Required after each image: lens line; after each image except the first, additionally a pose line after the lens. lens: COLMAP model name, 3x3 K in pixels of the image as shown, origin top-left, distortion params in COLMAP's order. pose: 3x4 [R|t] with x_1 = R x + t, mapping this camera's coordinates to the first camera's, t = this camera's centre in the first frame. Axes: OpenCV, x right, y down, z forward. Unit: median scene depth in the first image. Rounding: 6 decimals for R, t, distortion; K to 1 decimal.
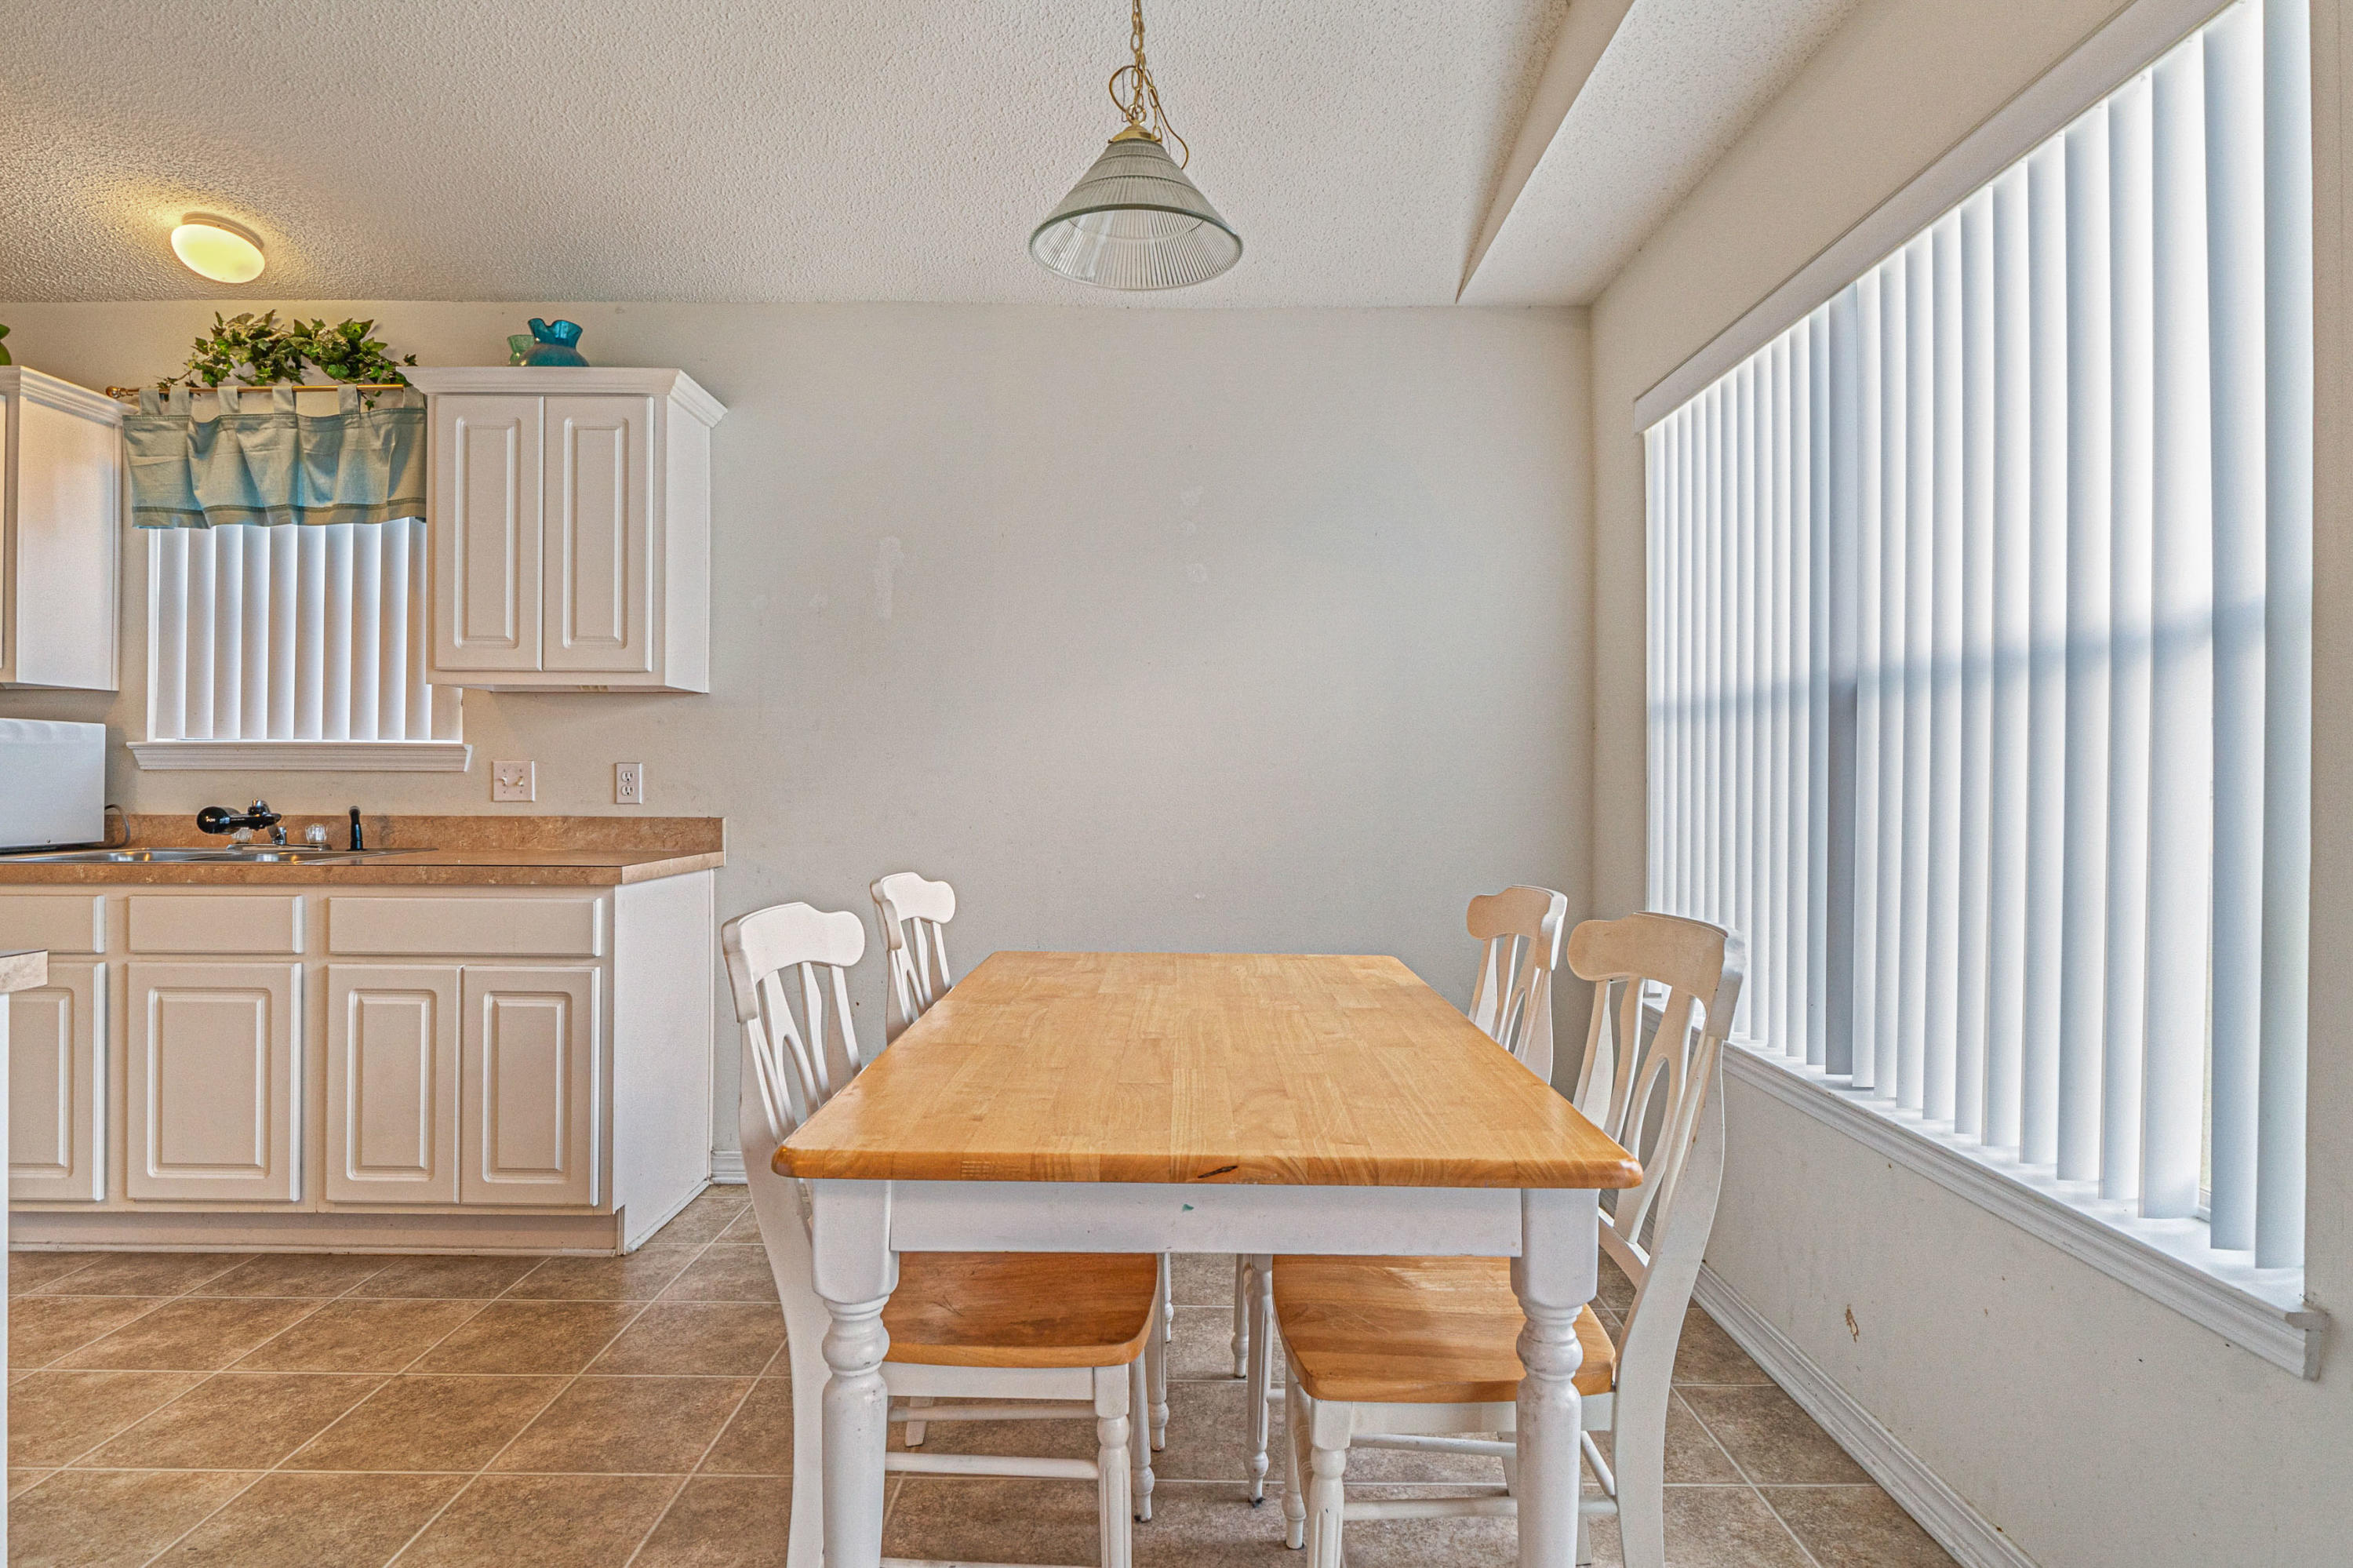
lens RADIAL K [[1258.0, 0, 1139.9], [0, 1258.0, 783.0], [0, 0, 1]] dist [0.000766, -0.003055]
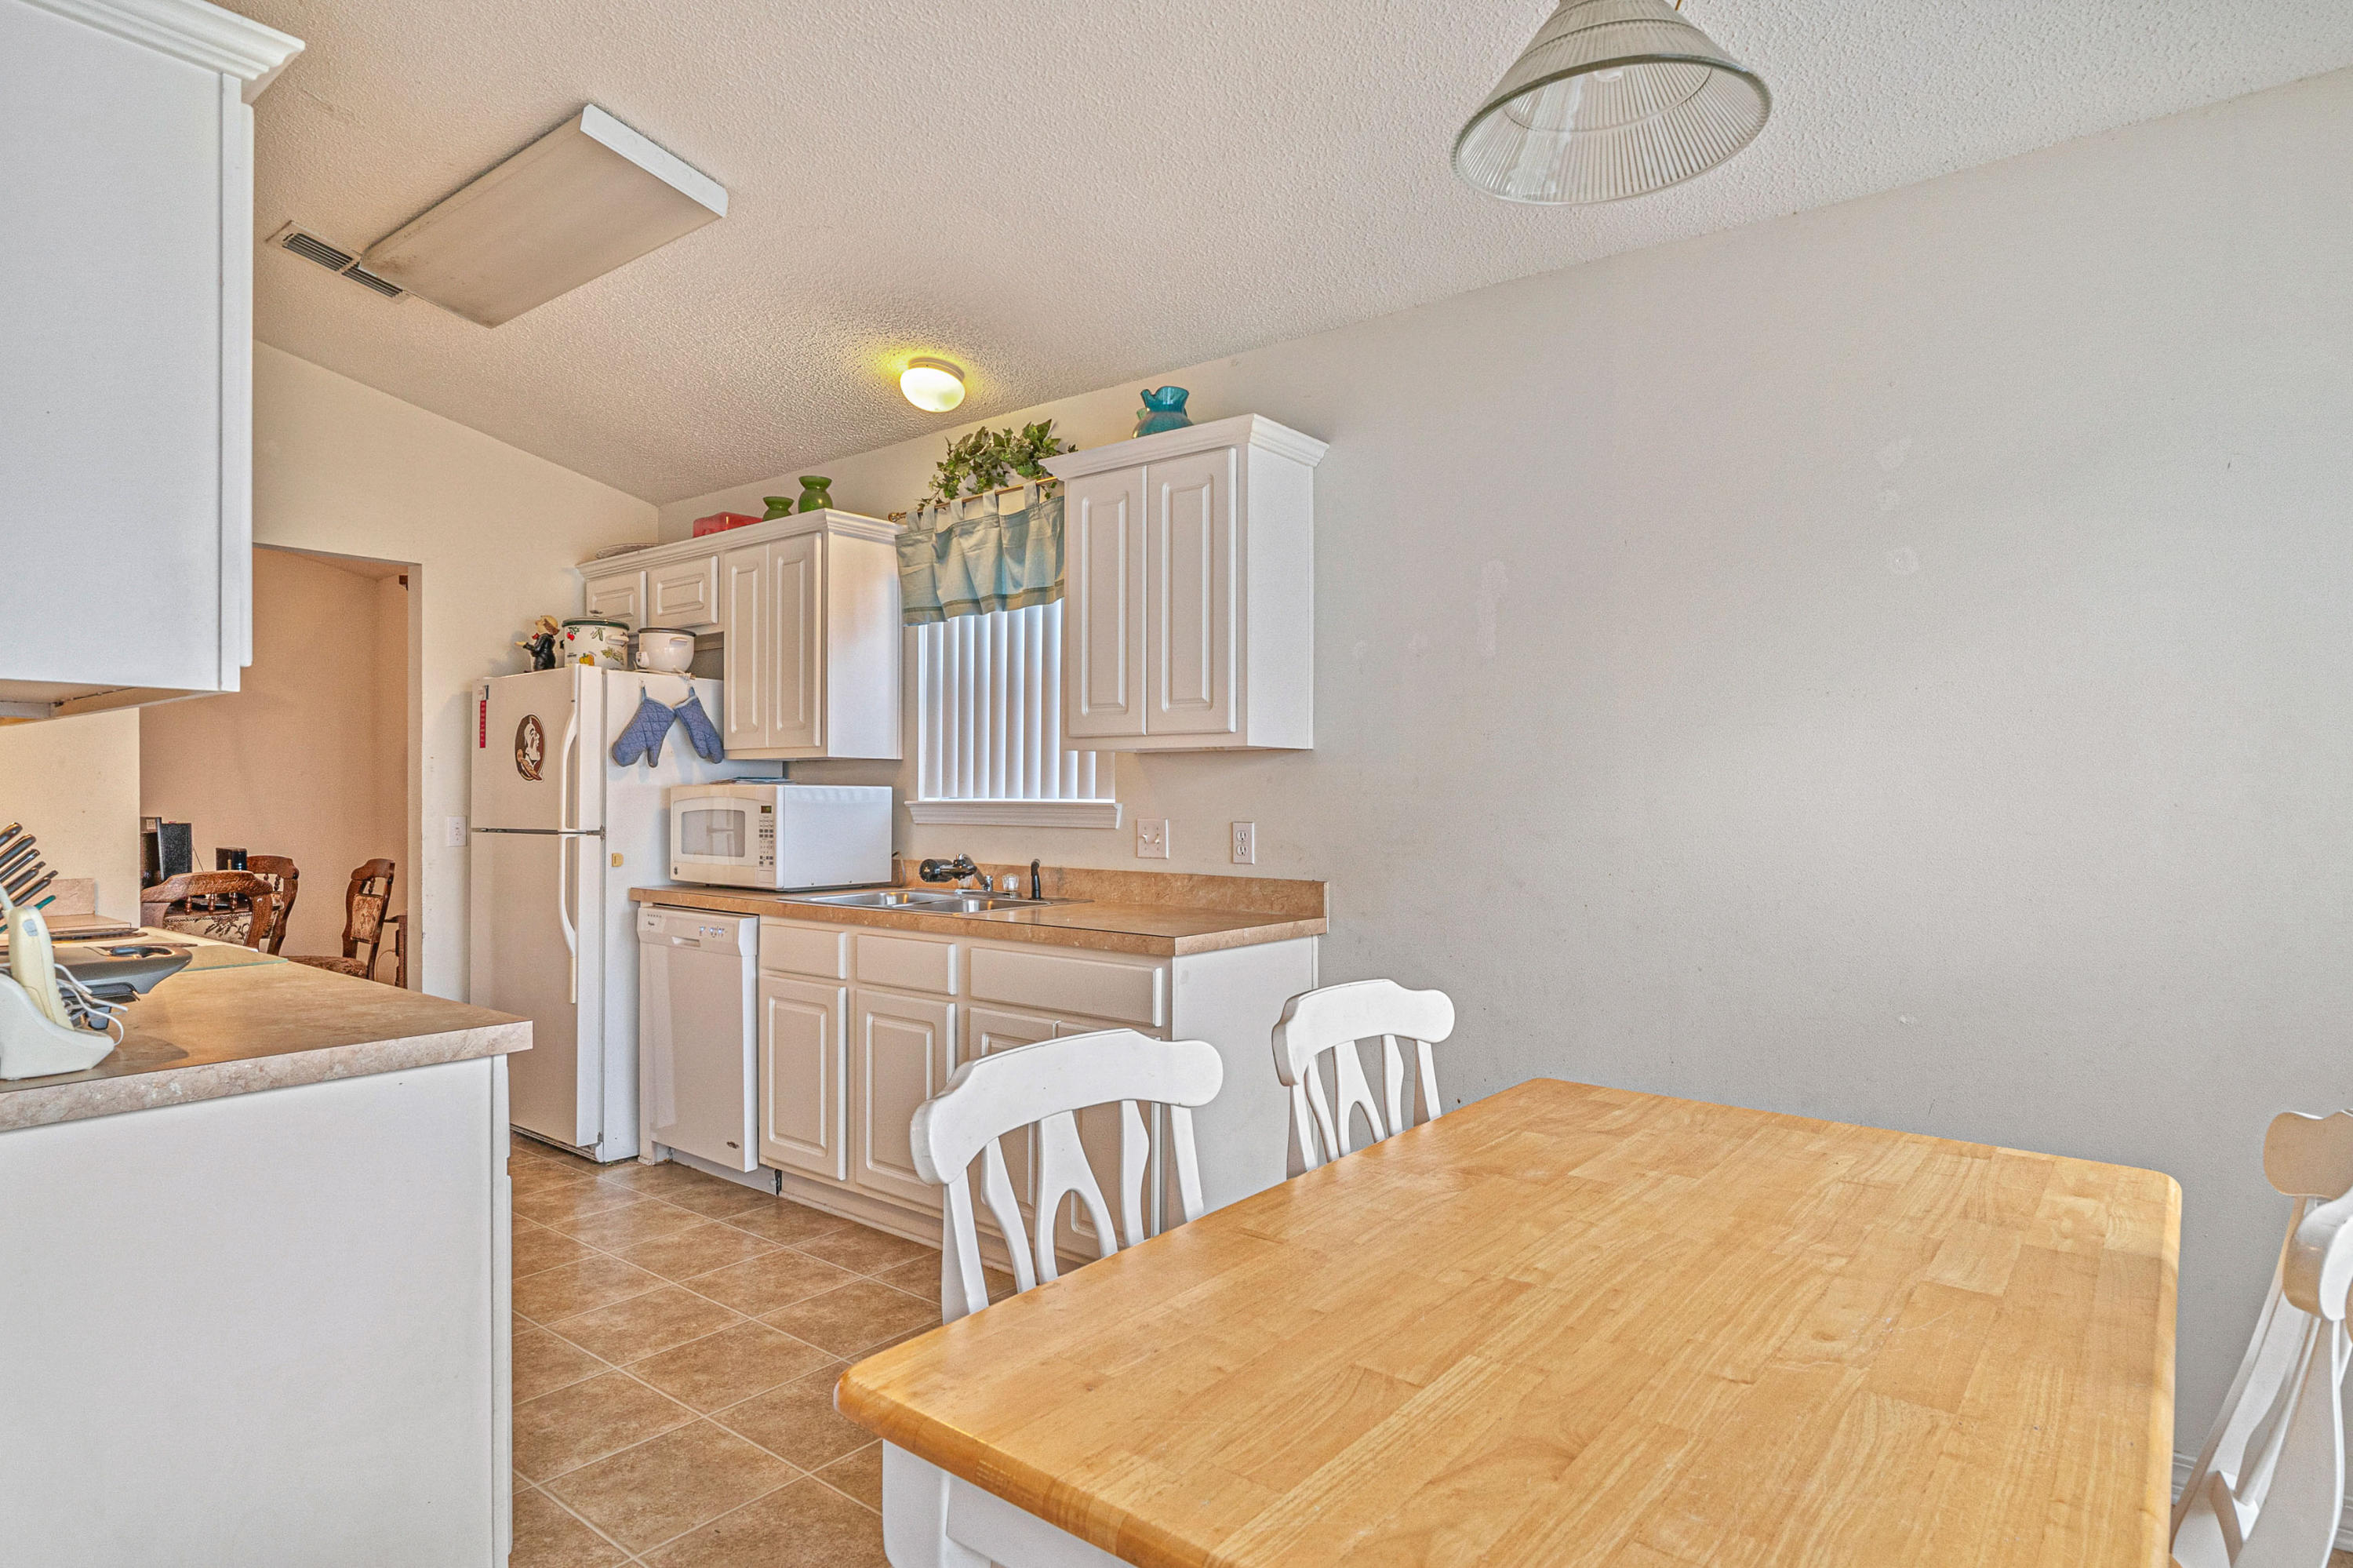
lens RADIAL K [[1258.0, 0, 1186.6], [0, 1258.0, 808.3], [0, 0, 1]] dist [0.000766, -0.003055]
pose [[0.792708, 0.003319, -0.609593, 0.162372], [0.001321, 0.999973, 0.007162, -0.034748], [0.609600, -0.006483, 0.792683, 0.197804]]
